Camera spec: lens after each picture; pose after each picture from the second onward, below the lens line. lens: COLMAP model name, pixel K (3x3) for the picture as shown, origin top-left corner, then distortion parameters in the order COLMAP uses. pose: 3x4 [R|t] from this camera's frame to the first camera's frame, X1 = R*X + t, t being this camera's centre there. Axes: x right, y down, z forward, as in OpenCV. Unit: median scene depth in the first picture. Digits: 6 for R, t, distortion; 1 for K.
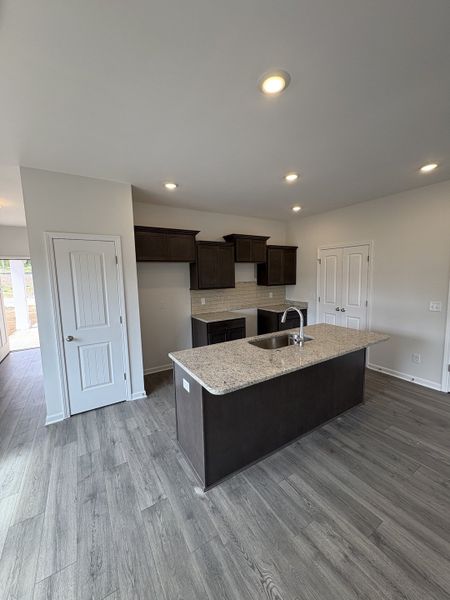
lens RADIAL K [[239.2, 0, 226.6], [0, 239.2, 300.4], [0, 0, 1]] dist [0.004300, 0.000313]
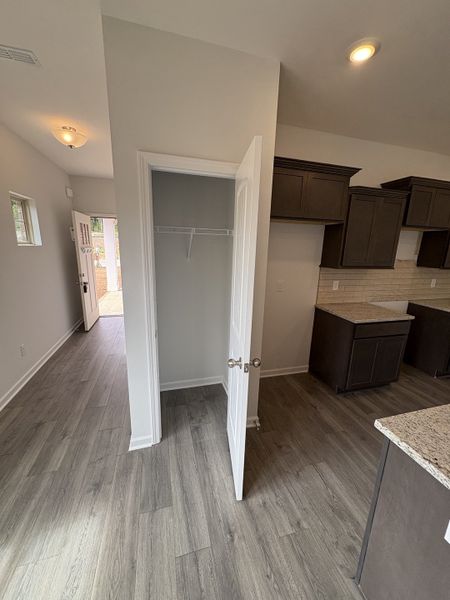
lens RADIAL K [[239.2, 0, 224.4], [0, 239.2, 300.5], [0, 0, 1]] dist [0.004300, 0.000313]
pose [[0.957323, 0.116995, -0.264282, -0.227984], [-0.085806, 0.988228, 0.126659, -0.012678], [0.275989, -0.098576, 0.956092, 0.290226]]
